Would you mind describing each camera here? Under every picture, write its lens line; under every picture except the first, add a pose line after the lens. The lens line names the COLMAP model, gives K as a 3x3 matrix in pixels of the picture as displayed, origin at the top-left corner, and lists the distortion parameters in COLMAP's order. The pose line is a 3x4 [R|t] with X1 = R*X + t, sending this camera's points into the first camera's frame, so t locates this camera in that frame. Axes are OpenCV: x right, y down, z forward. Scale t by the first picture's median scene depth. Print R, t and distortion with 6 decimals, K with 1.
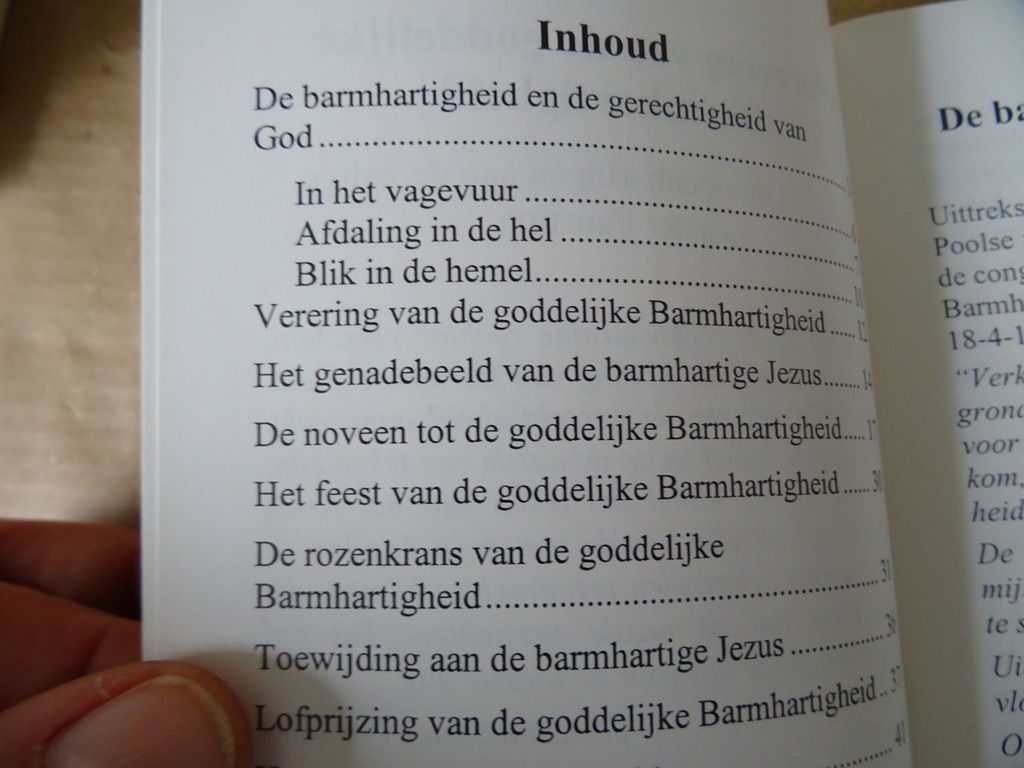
lens RADIAL K [[775.2, 0, 509.8], [0, 775.2, 381.4], [0, 0, 1]] dist [0.009680, -0.030566]
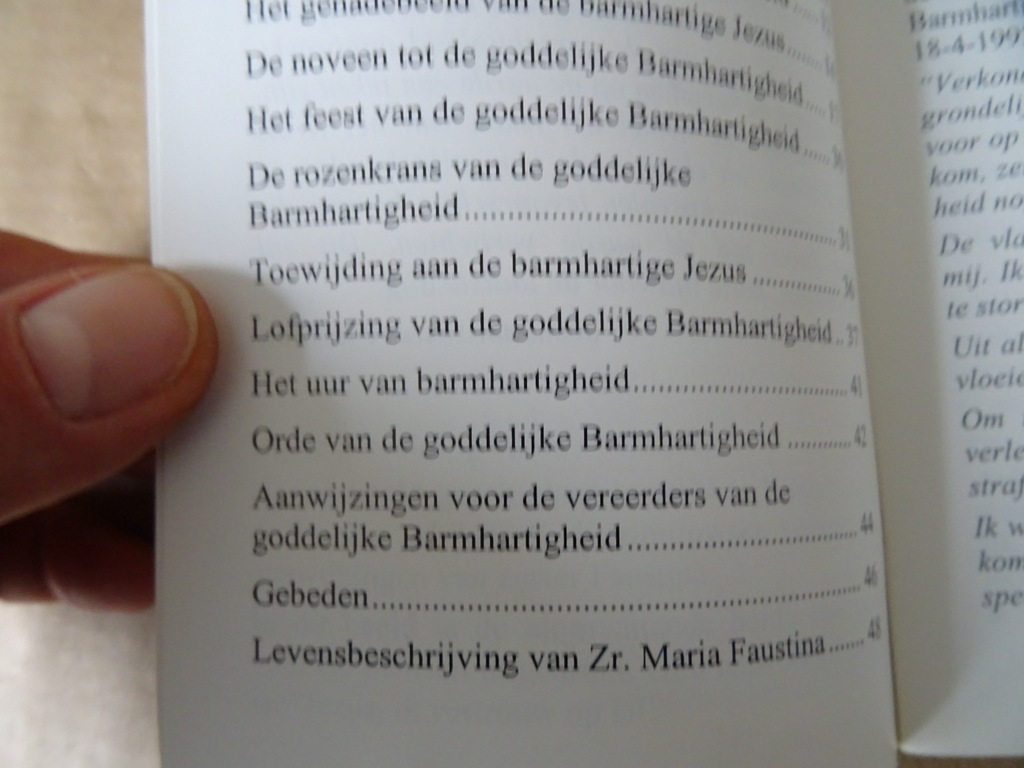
lens RADIAL K [[728.7, 0, 511.1], [0, 728.7, 385.9], [0, 0, 1]] dist [0.004684, -0.019884]
pose [[0.999897, -0.004672, -0.013603, 0.044664], [0.005148, 0.999369, 0.035158, 0.474864], [0.013431, -0.035224, 0.999289, -0.002696]]
